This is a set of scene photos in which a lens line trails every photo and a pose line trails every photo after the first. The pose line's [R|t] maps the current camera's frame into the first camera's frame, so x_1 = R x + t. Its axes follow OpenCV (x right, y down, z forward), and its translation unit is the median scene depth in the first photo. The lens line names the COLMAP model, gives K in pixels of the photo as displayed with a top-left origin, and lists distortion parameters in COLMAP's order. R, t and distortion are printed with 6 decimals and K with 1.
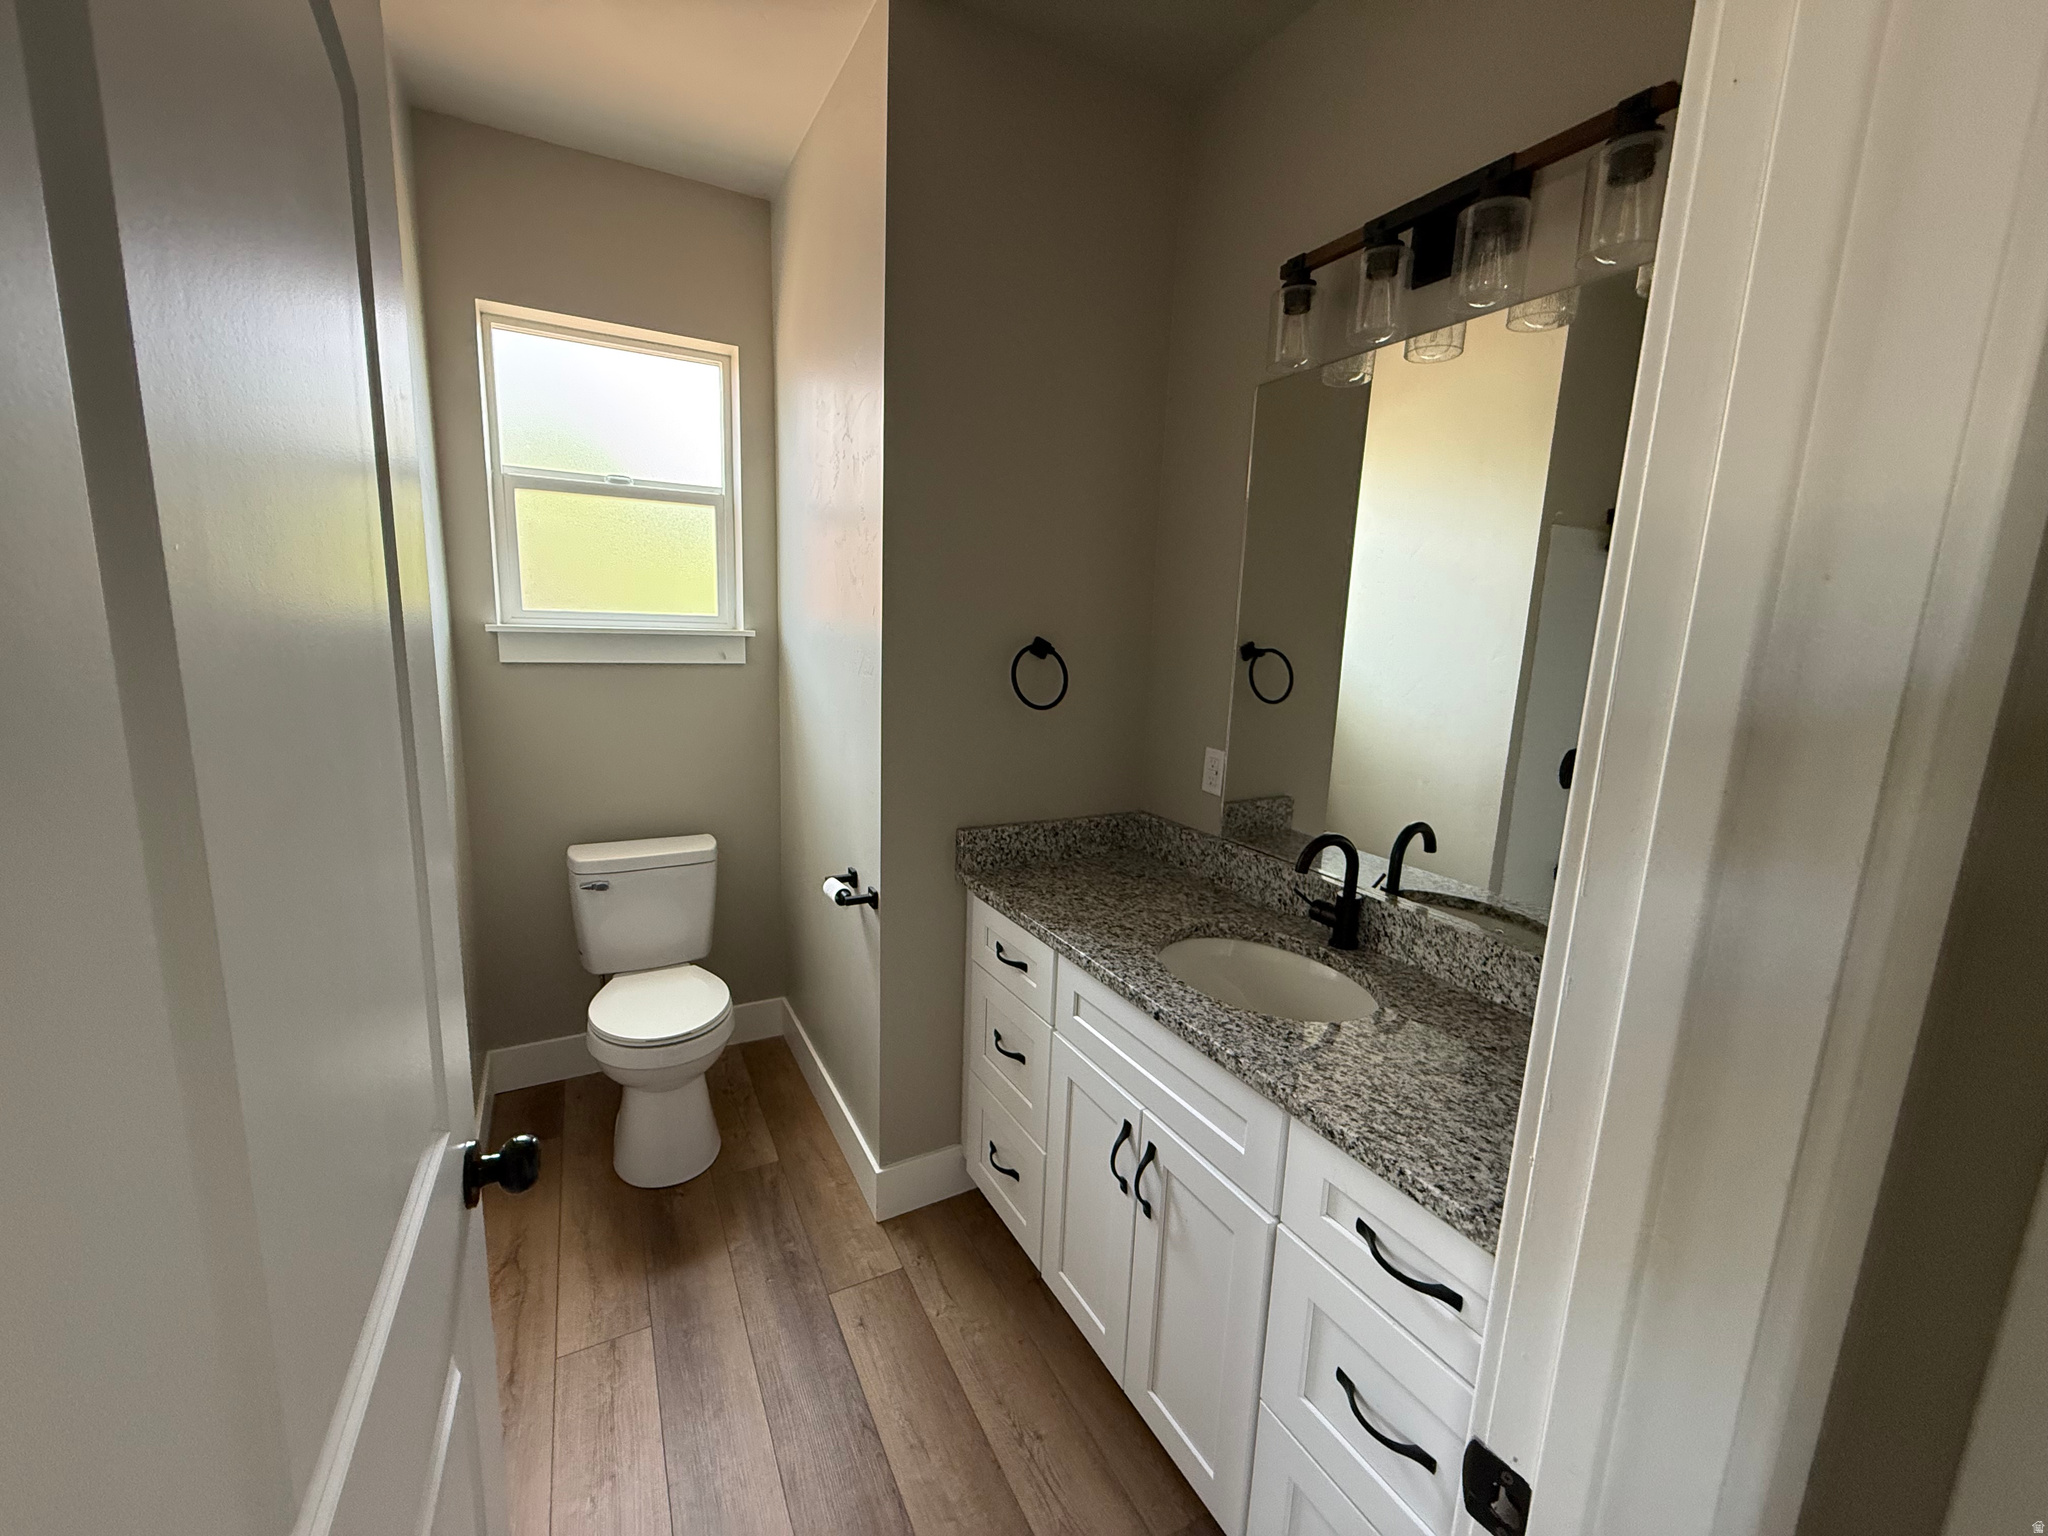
lens RADIAL K [[826.5, 0, 1013.0], [0, 826.5, 760.2], [0, 0, 1]] dist [0.001209, 0.000156]
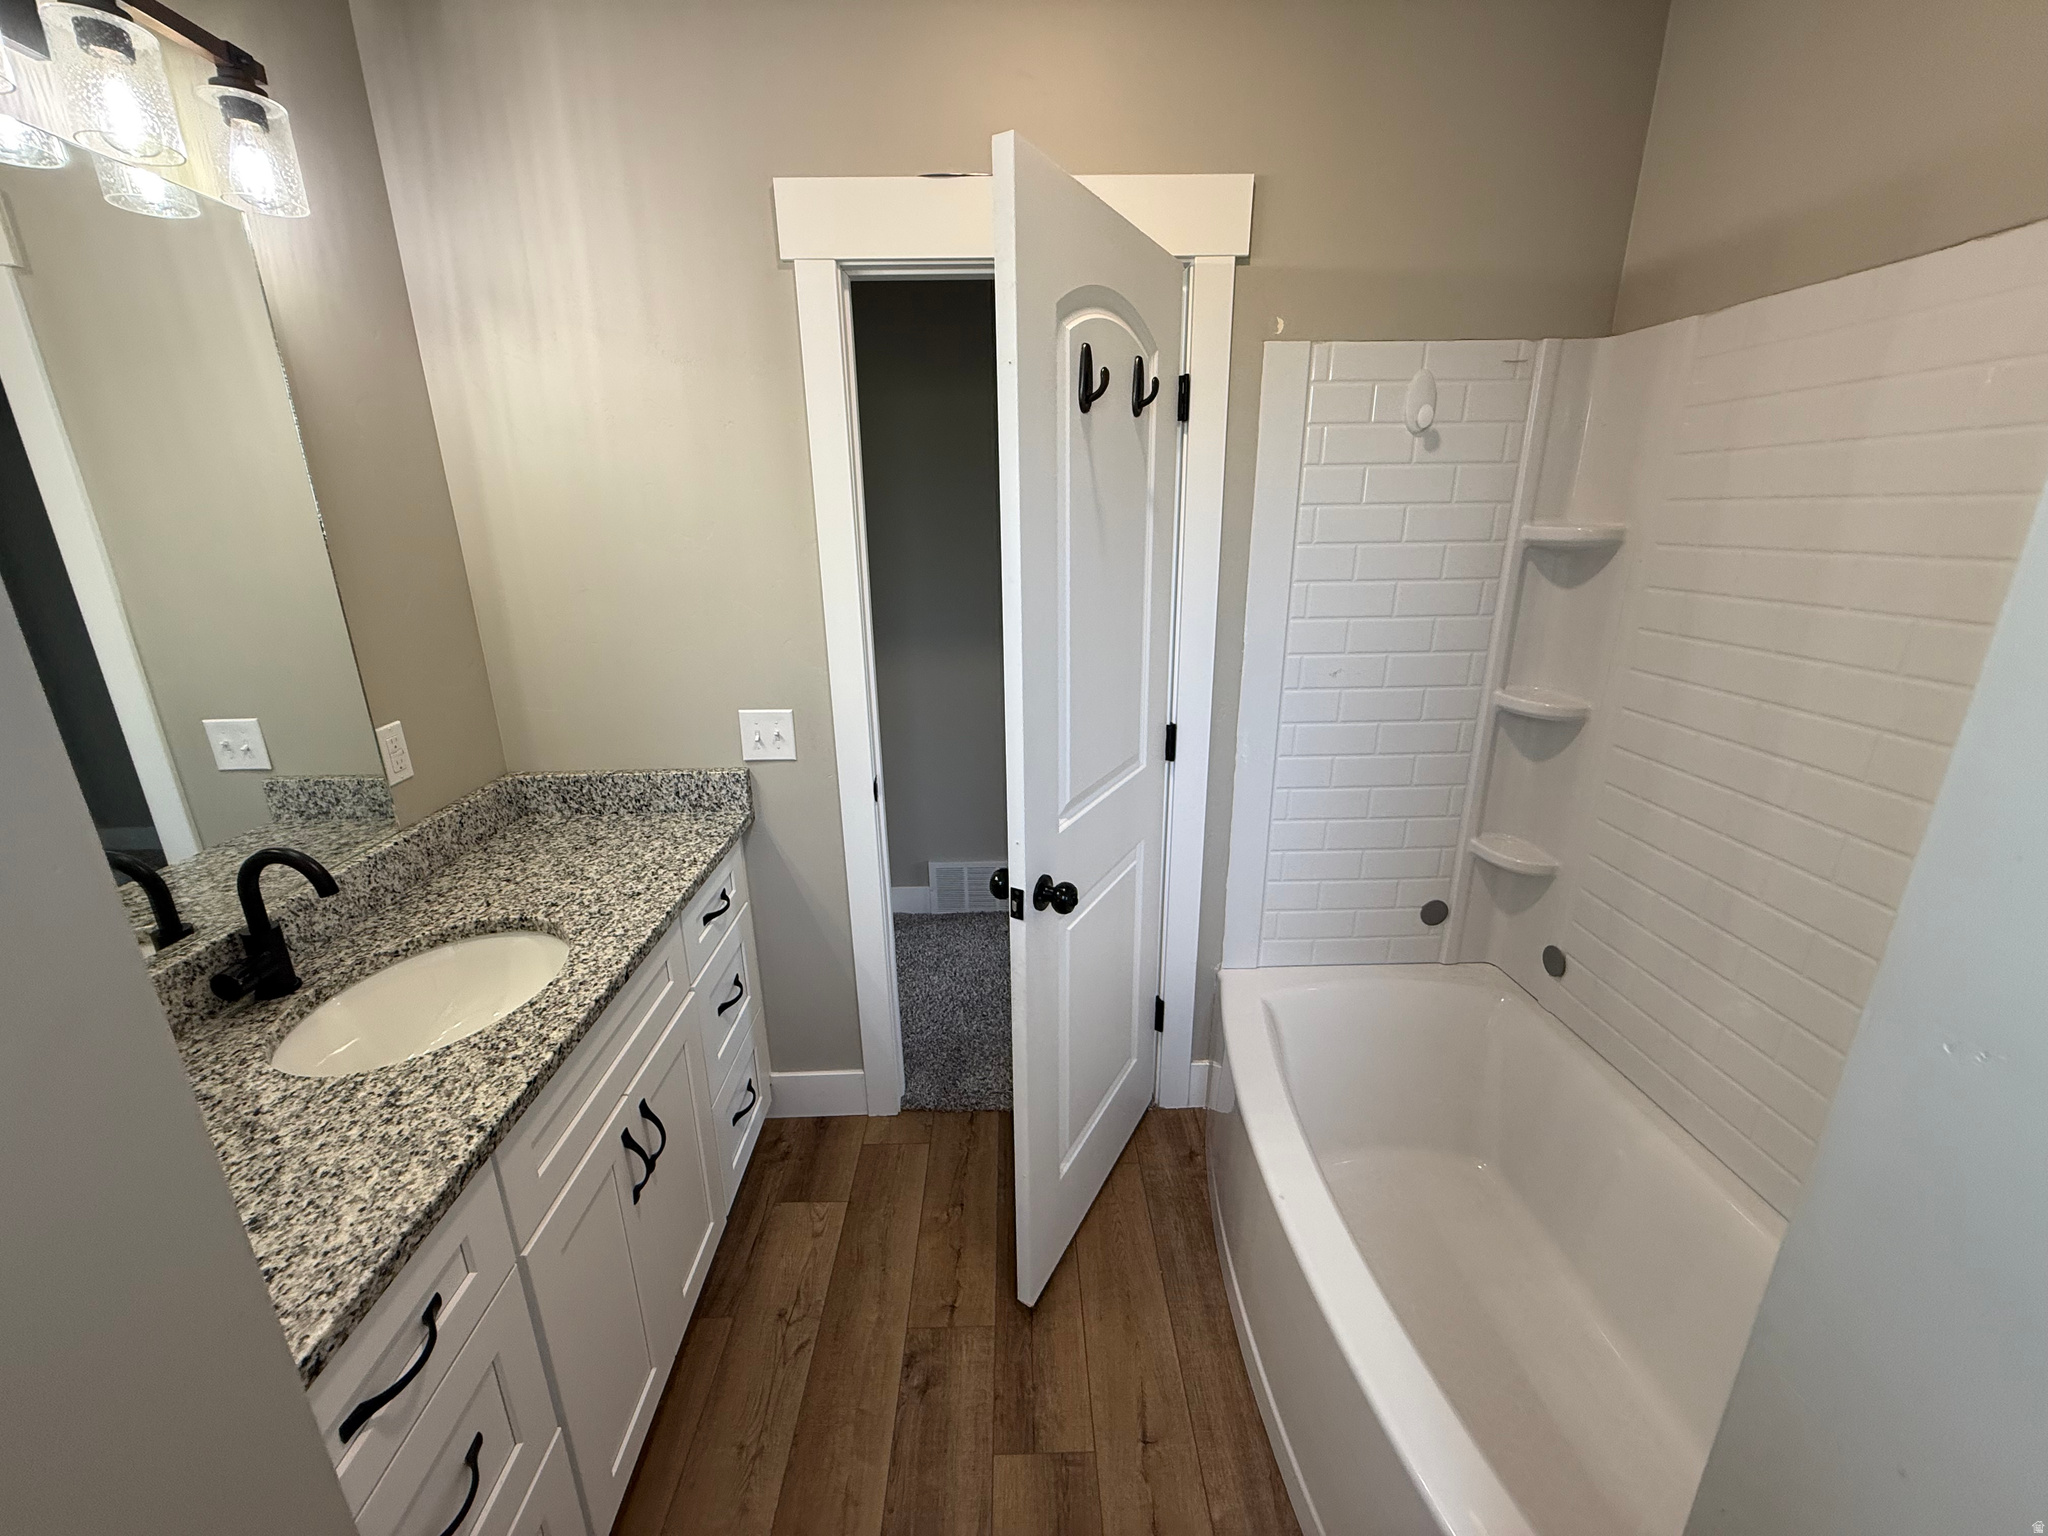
lens RADIAL K [[813.3, 0, 1023.8], [0, 813.3, 772.8], [0, 0, 1]] dist [-0.000125, -0.000286]
pose [[-0.895338, -0.156216, 0.417093, -0.438095], [0.058589, 0.887025, 0.457990, -0.226841], [-0.441517, 0.434493, -0.785034, 1.045028]]
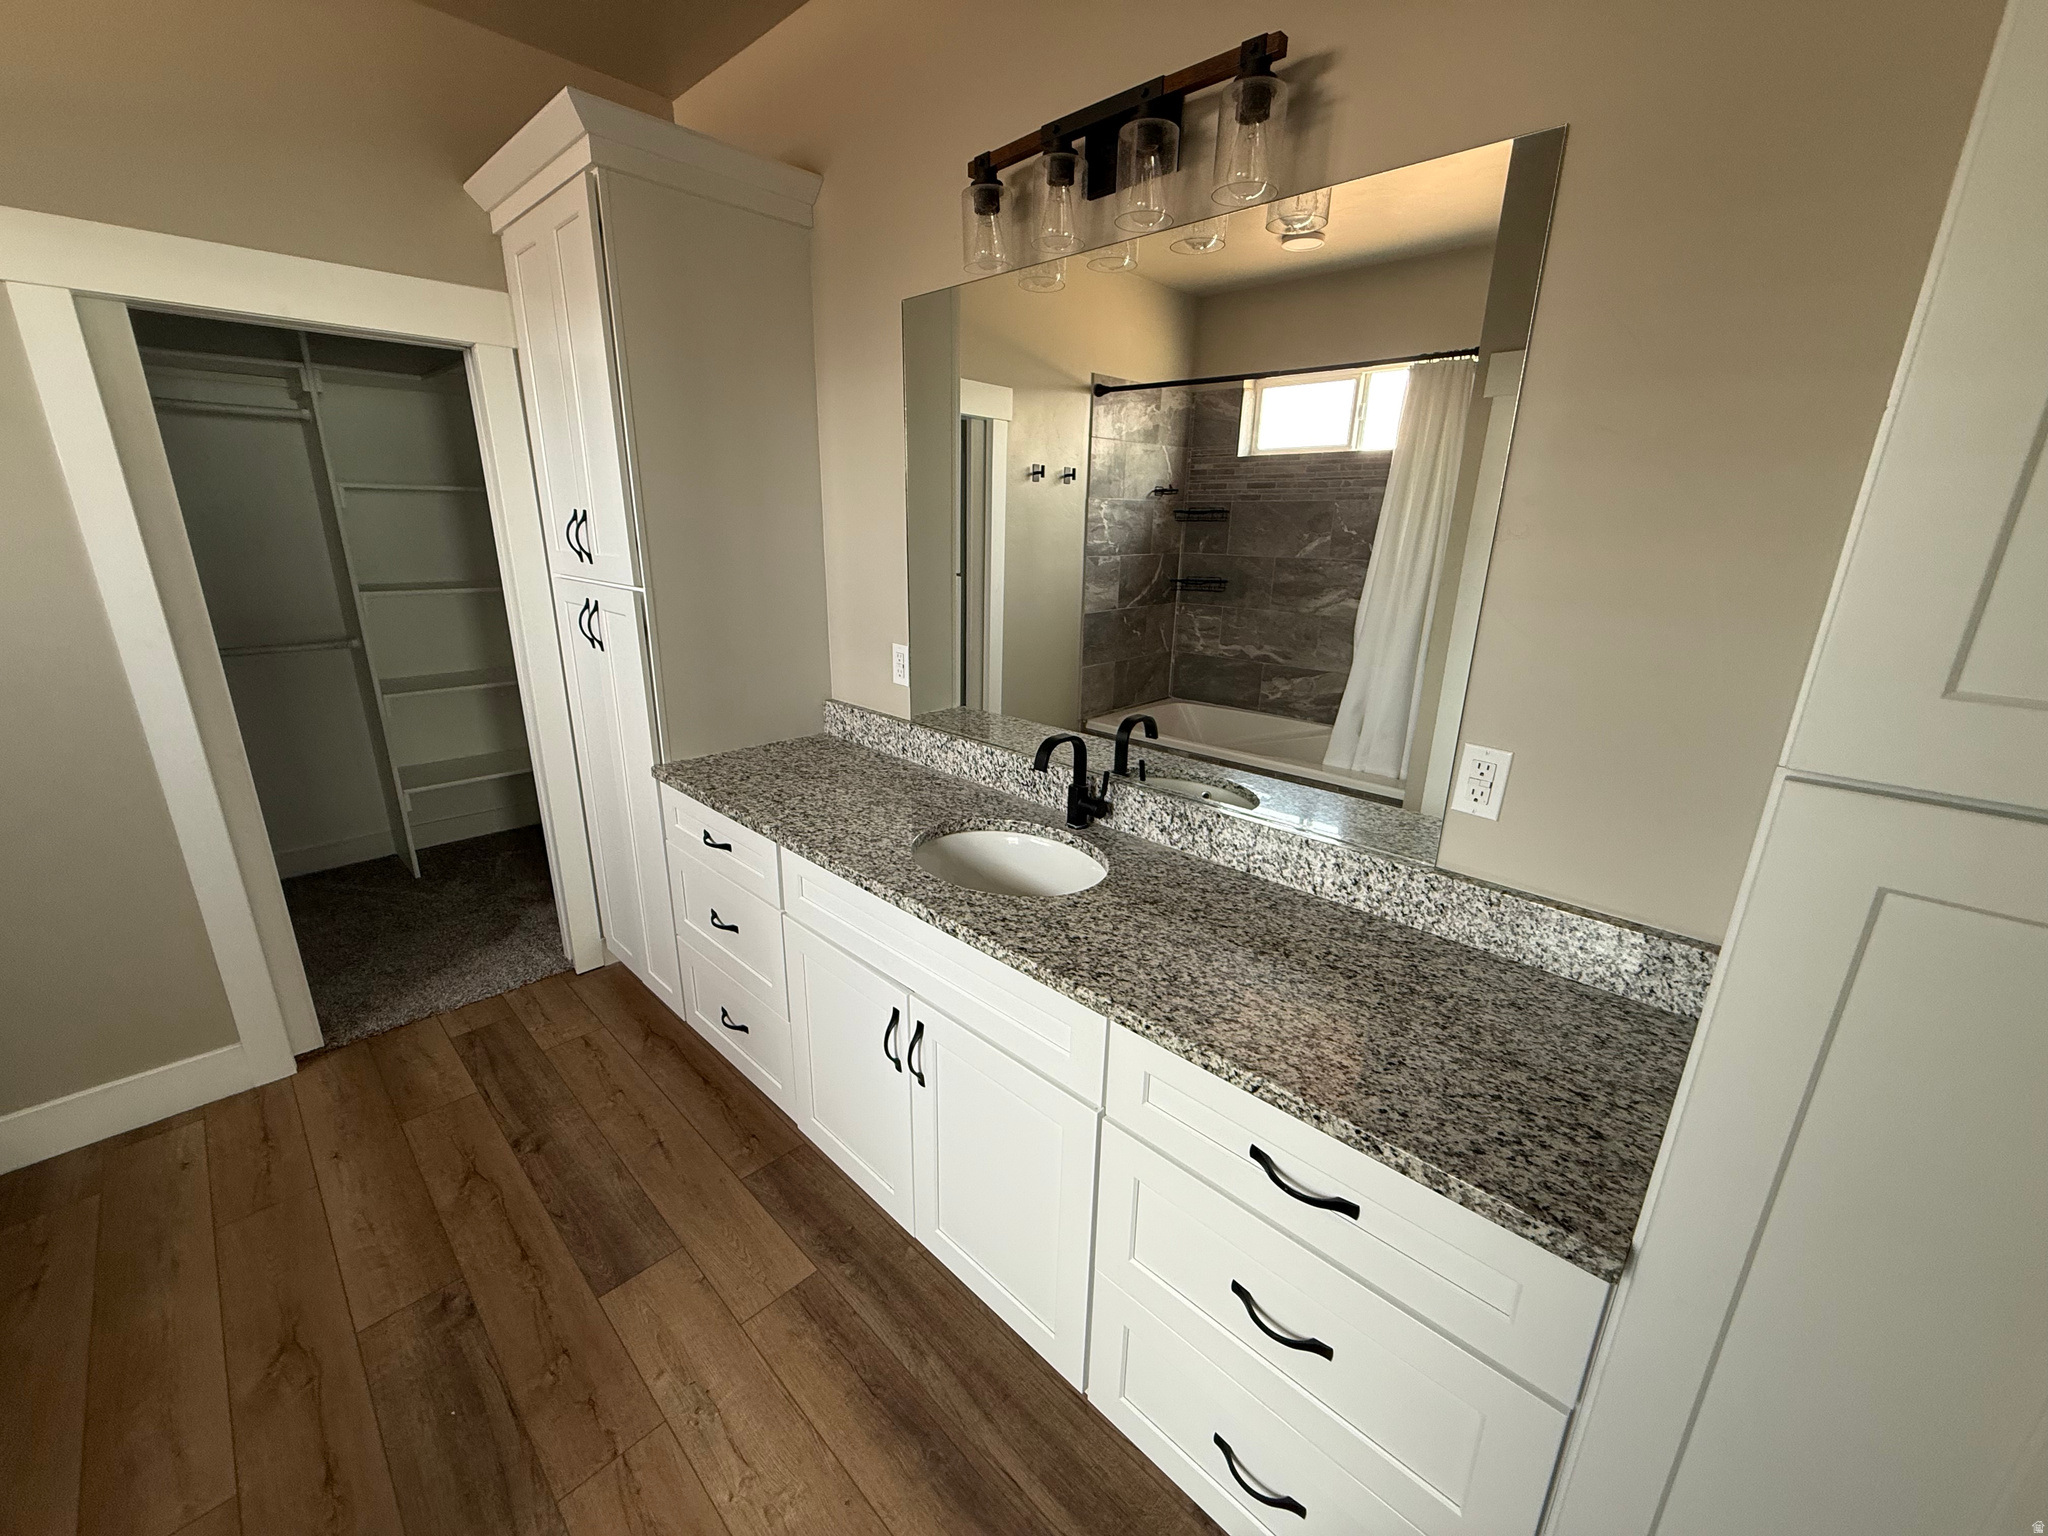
lens RADIAL K [[813.3, 0, 1023.8], [0, 813.3, 772.8], [0, 0, 1]] dist [-0.000125, -0.000286]
pose [[0.947403, -0.109463, 0.300740, 0.015914], [0.072170, 0.988557, 0.132462, 0.008015], [-0.311799, -0.103790, 0.944462, -0.032000]]
